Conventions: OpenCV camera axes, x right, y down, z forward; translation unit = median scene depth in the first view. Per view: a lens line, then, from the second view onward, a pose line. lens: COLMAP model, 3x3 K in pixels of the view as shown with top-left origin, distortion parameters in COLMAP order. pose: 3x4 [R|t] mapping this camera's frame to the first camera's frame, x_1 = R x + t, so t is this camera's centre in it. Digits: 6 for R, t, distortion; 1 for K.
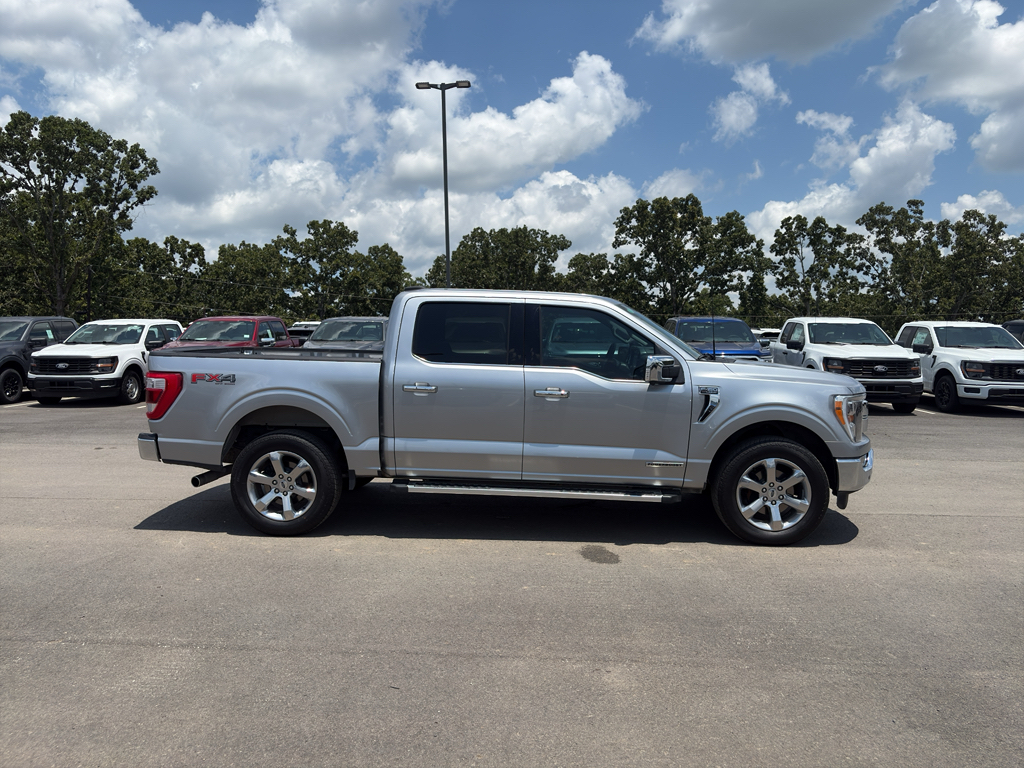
lens RADIAL K [[776.8, 0, 501.4], [0, 776.8, 380.8], [0, 0, 1]] dist [0.034501, -0.032761]
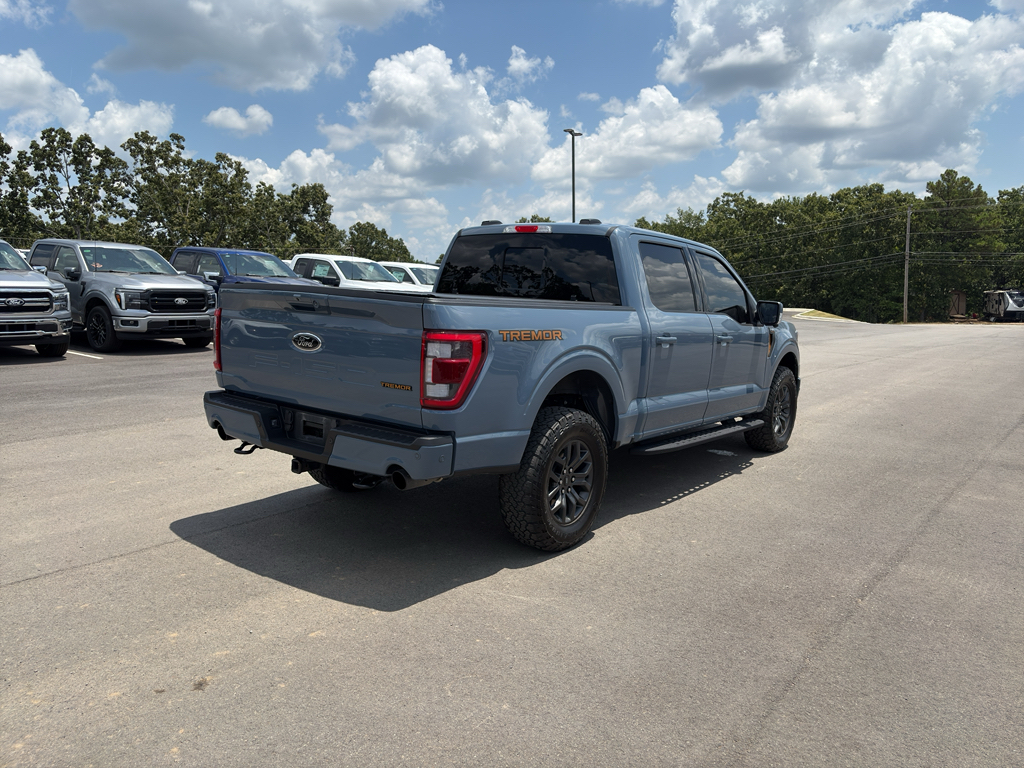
lens RADIAL K [[776.8, 0, 519.6], [0, 776.8, 367.0], [0, 0, 1]] dist [0.034501, -0.032761]
pose [[0.543915, -0.076610, 0.835636, -0.106172], [0.014890, 0.996548, 0.081670, -0.003442], [-0.839008, -0.031979, 0.543178, 0.054573]]
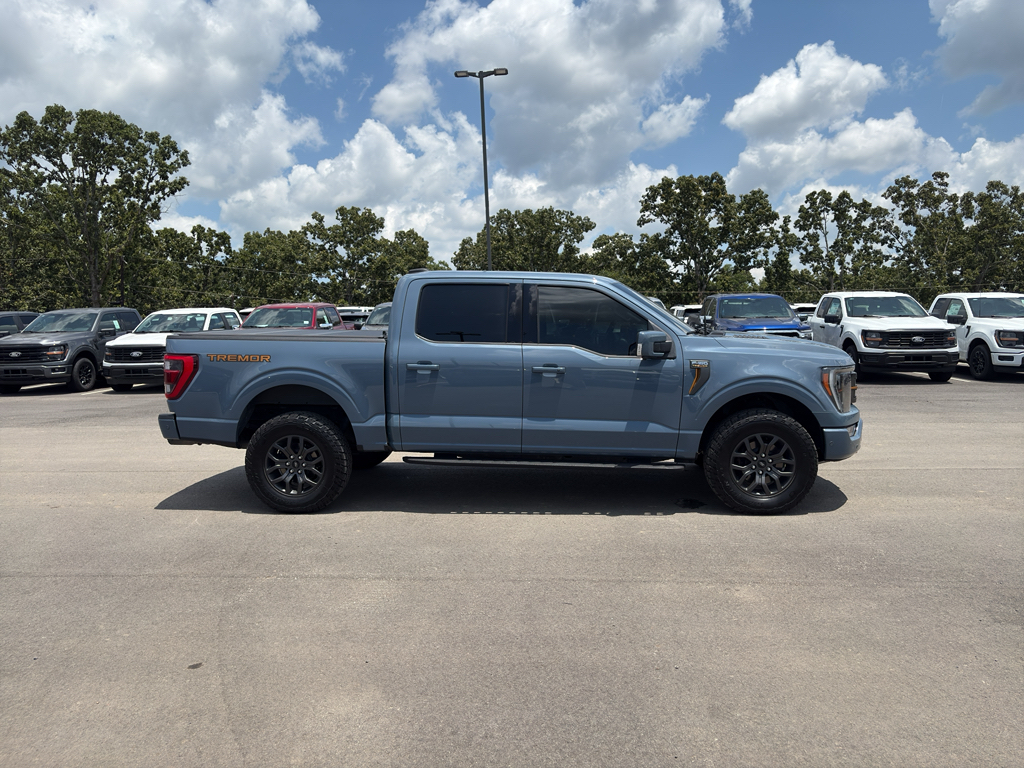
lens RADIAL K [[776.8, 0, 512.1], [0, 776.8, 384.8], [0, 0, 1]] dist [0.034501, -0.032761]
pose [[0.999727, -0.021195, -0.009846, -0.013338], [0.021470, 0.999357, 0.028711, 0.000715], [0.009231, -0.028915, 0.999539, -0.014228]]
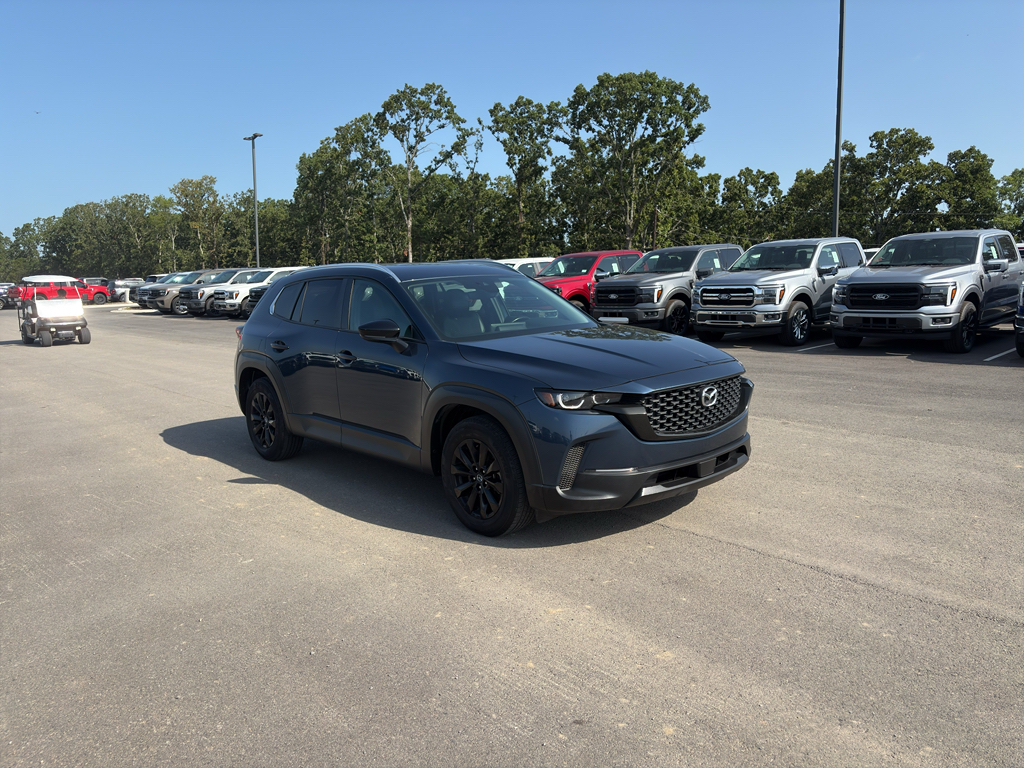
lens RADIAL K [[776.8, 0, 520.9], [0, 776.8, 393.2], [0, 0, 1]] dist [0.034501, -0.032761]
pose [[0.722608, 0.080977, -0.686499, 0.103539], [-0.007876, 0.994015, 0.108961, -0.001716], [0.691213, -0.073329, 0.718921, 0.048499]]
